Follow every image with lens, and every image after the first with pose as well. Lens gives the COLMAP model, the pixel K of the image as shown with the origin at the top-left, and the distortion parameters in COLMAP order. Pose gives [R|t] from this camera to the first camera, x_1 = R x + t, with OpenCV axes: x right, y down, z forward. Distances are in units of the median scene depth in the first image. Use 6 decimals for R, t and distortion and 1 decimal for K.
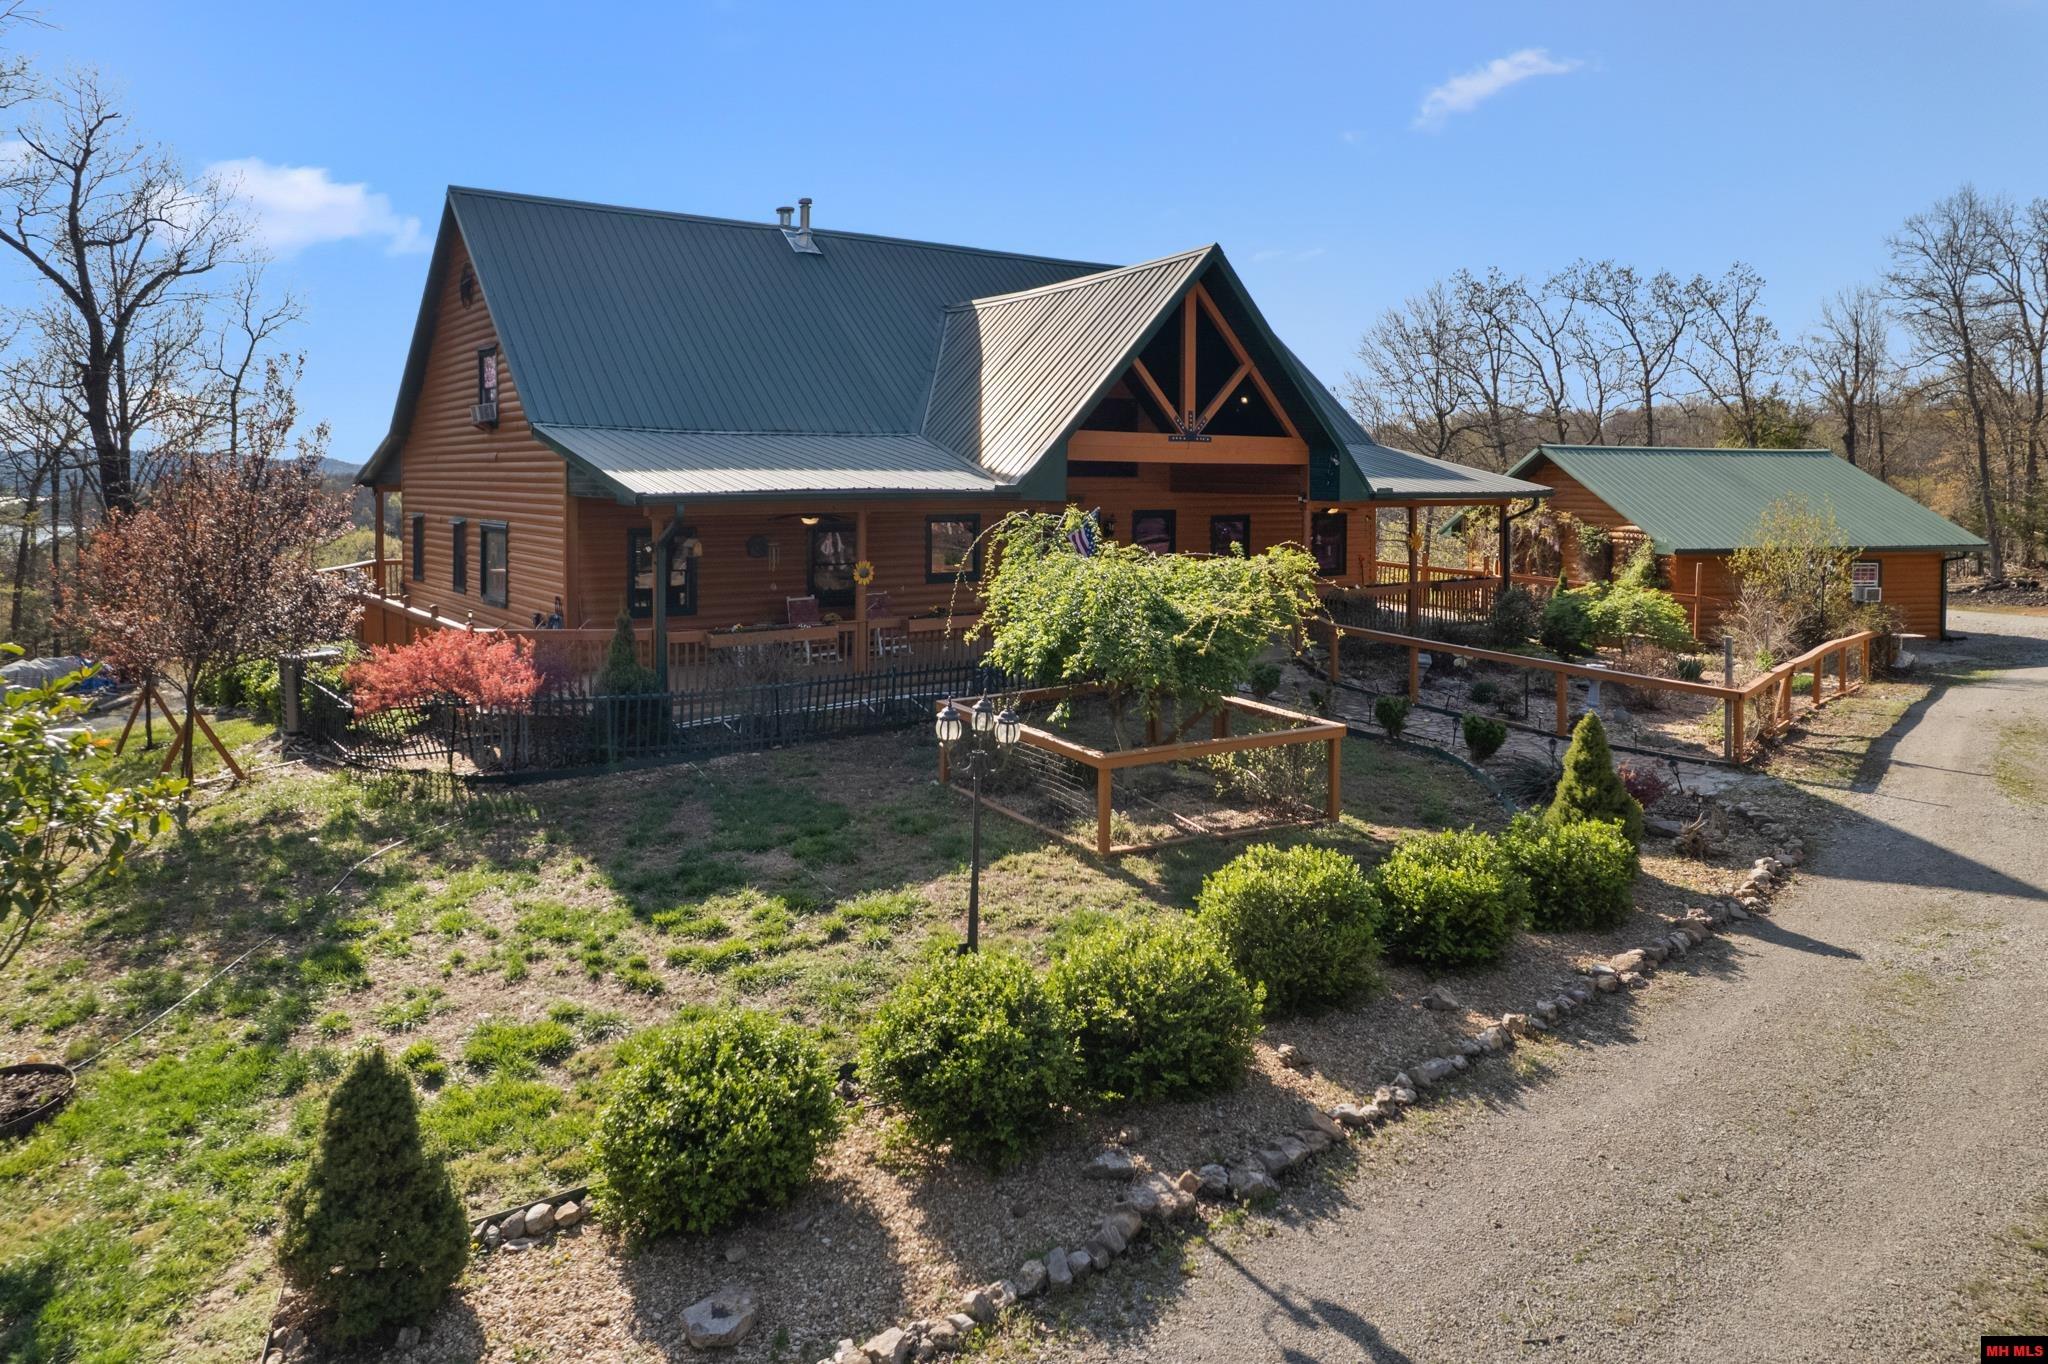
lens RADIAL K [[1313.3, 0, 1026.9], [0, 1313.3, 589.6], [0, 0, 1]] dist [-0.034354, -0.002790]
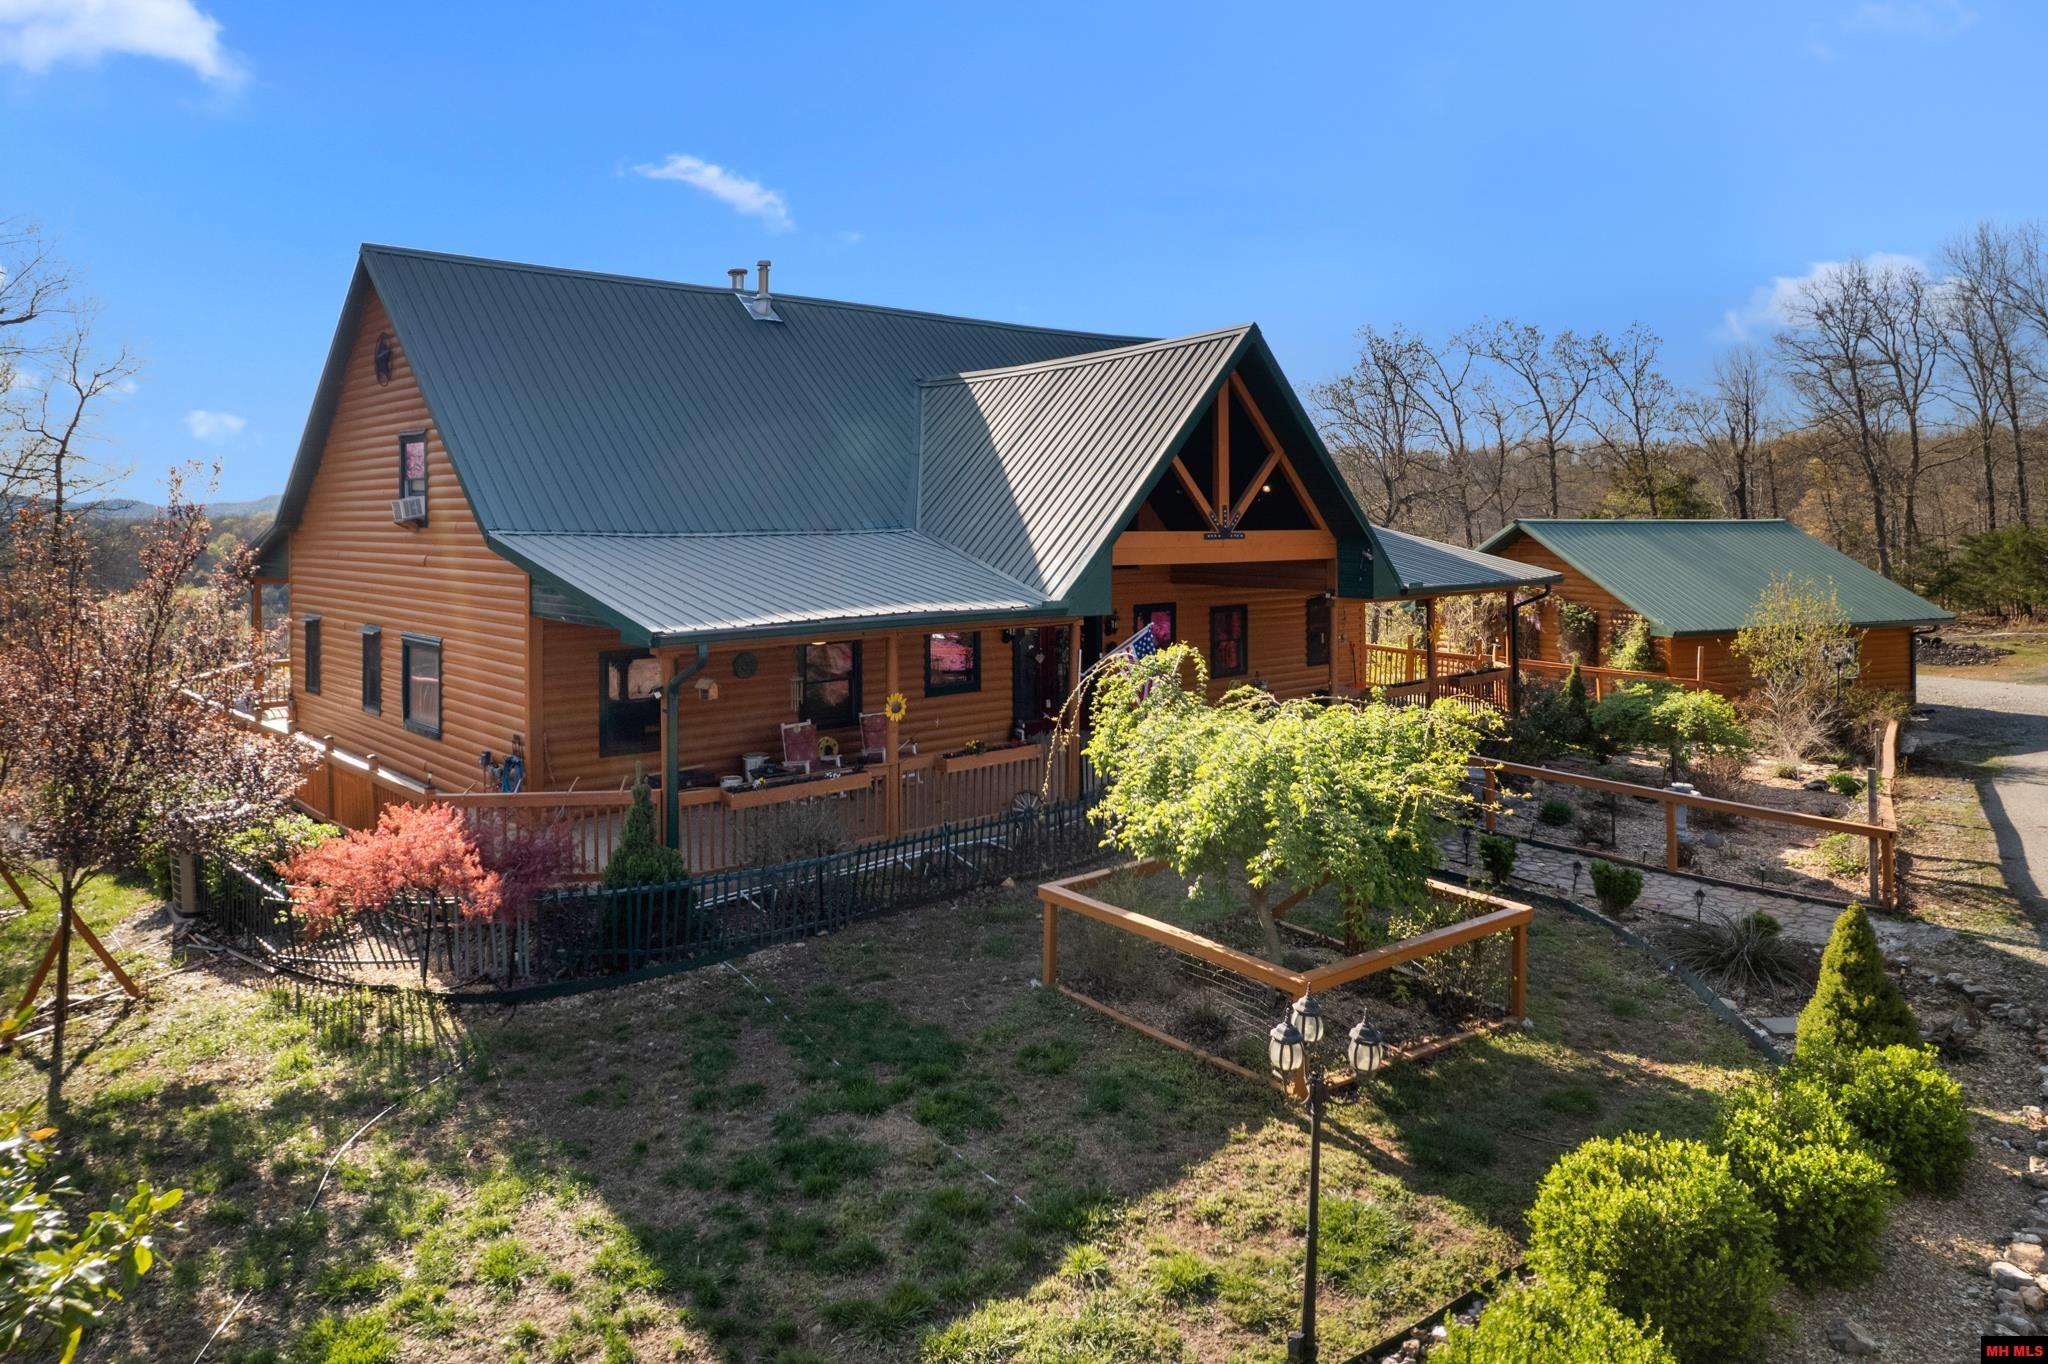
lens RADIAL K [[1370.5, 0, 1082.3], [0, 1370.5, 607.8], [0, 0, 1]] dist [-0.054633, 0.039806]
pose [[0.994193, -0.011163, 0.107028, -0.077535], [0.014791, 0.999340, -0.033170, -0.036552], [-0.106587, 0.034560, 0.993703, 0.075449]]
